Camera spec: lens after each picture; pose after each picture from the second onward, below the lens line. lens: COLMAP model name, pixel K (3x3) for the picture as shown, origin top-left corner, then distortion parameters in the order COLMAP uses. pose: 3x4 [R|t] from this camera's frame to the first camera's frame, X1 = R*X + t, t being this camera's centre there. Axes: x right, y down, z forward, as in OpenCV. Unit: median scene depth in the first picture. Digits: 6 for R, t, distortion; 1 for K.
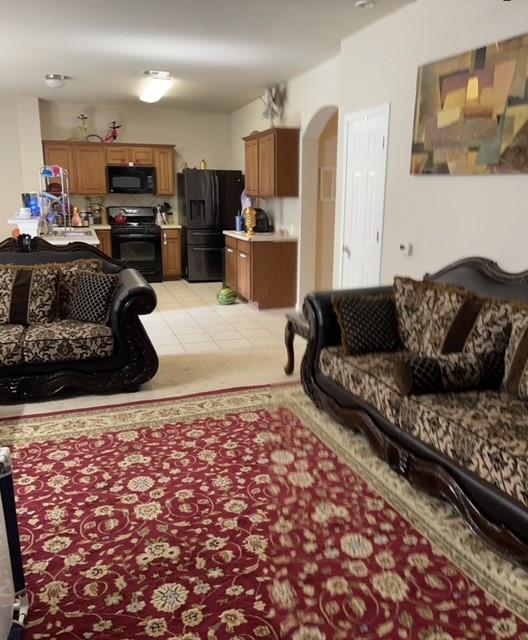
lens RADIAL K [[530.5, 0, 267.5], [0, 530.5, 314.5], [0, 0, 1]] dist [0.006716, -0.005951]
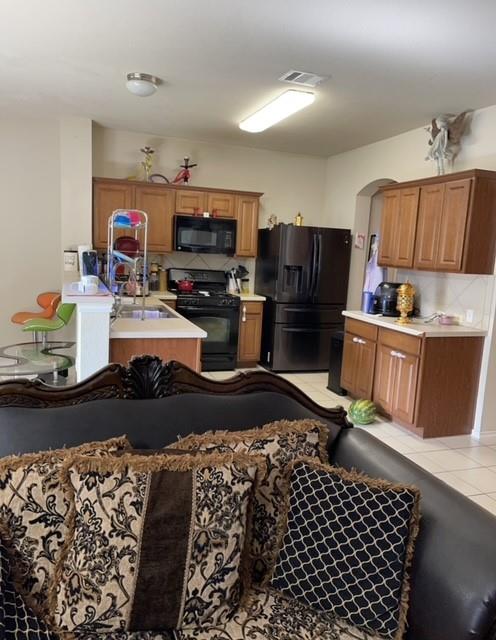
lens RADIAL K [[467.9, 0, 251.5], [0, 467.9, 313.7], [0, 0, 1]] dist [-0.005364, 0.002976]
pose [[0.997870, 0.040101, 0.051448, -0.226805], [-0.035455, 0.995468, -0.088238, -0.088781], [-0.054753, 0.086226, 0.994770, 0.355495]]
